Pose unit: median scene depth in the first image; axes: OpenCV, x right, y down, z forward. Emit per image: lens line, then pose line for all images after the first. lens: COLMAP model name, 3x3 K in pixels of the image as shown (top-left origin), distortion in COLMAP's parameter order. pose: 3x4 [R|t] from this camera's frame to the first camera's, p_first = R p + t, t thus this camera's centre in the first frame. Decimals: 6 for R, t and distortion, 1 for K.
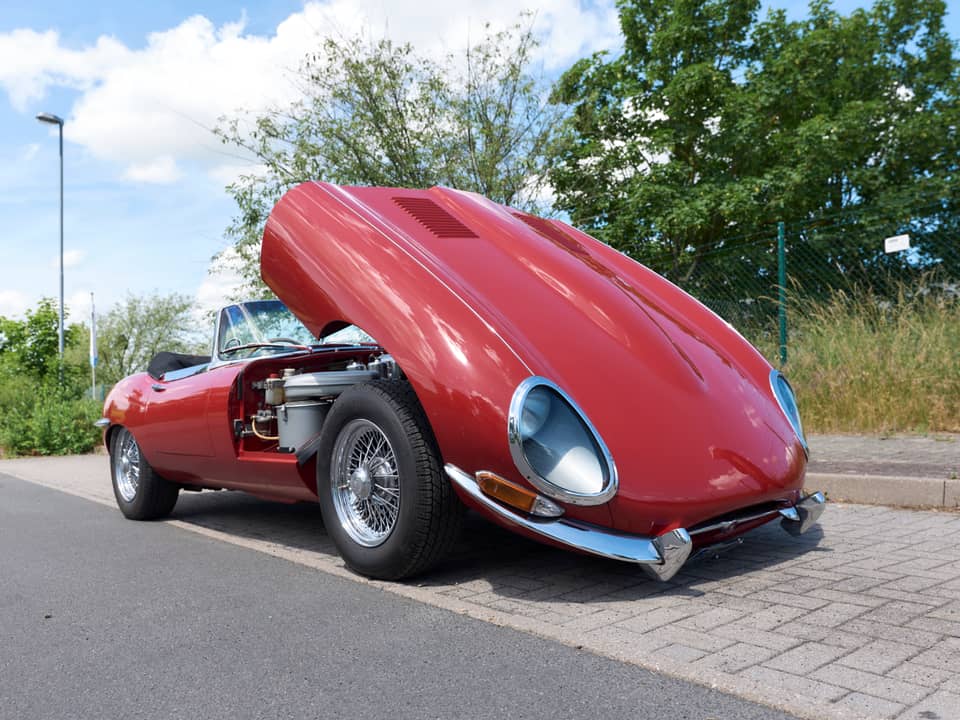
lens RADIAL K [[788.1, 0, 480.3], [0, 788.1, 401.4], [0, 0, 1]] dist [0.011119, 0.006202]
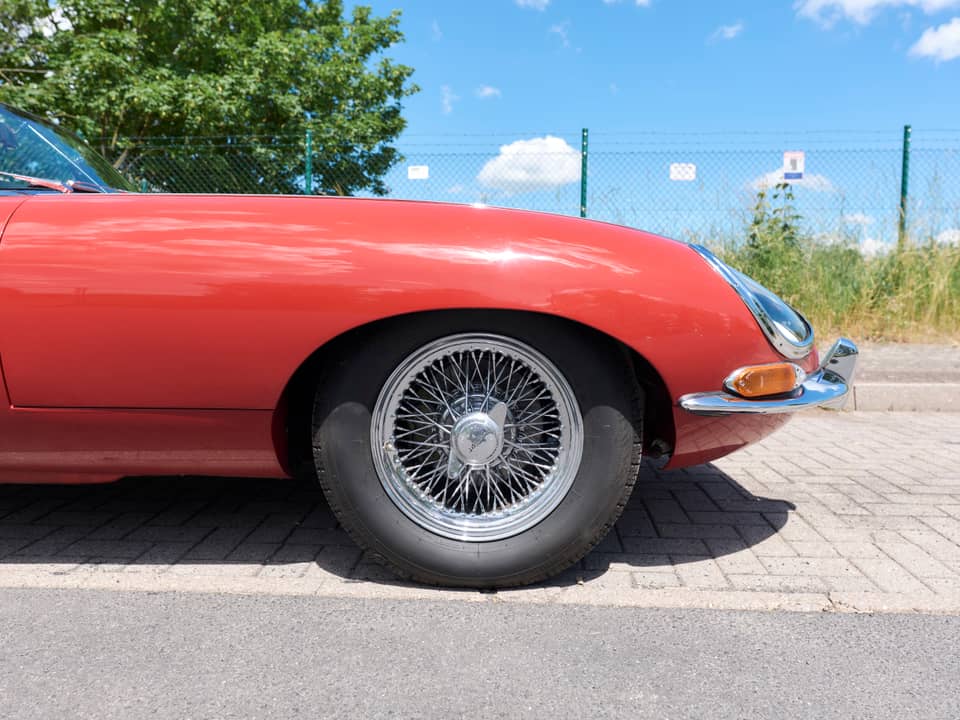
lens RADIAL K [[716.1, 0, 481.8], [0, 716.1, 358.9], [0, 0, 1]] dist [-0.001120, -0.000891]
pose [[0.654359, -0.019338, 0.755937, -0.483764], [-0.040608, 0.997332, 0.060664, 0.008175], [-0.755093, -0.070394, 0.651828, 0.557248]]
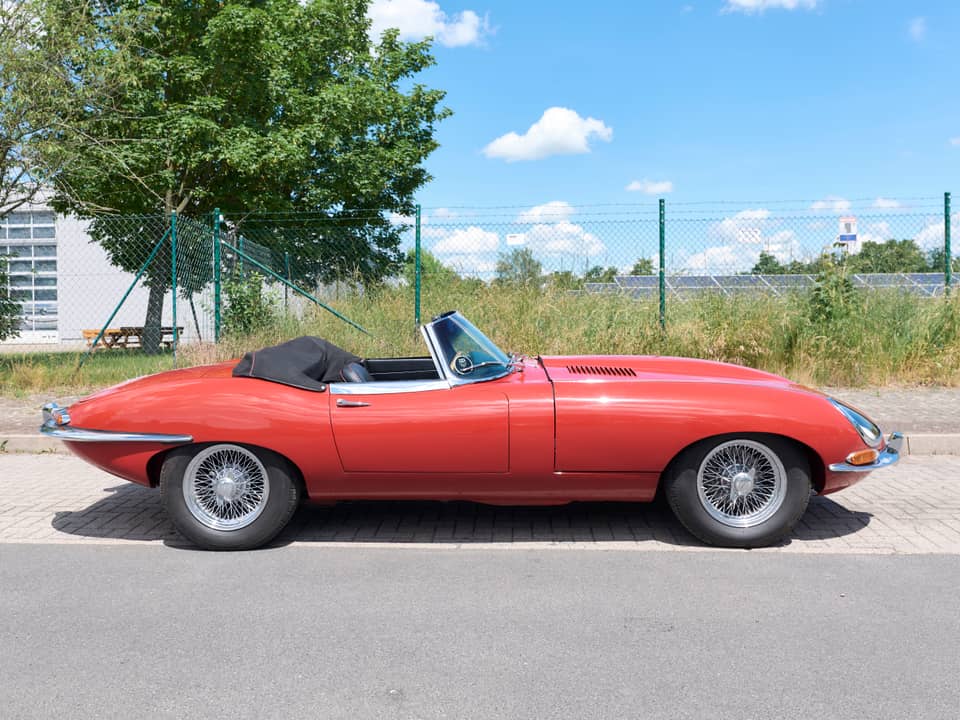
lens RADIAL K [[820.8, 0, 458.4], [0, 820.8, 319.3], [0, 0, 1]] dist [0.004728, -0.005464]
pose [[0.675704, 0.020695, 0.736882, -1.409267], [-0.023549, 0.999702, -0.006483, -0.153493], [-0.736797, -0.012972, 0.675990, 0.315928]]
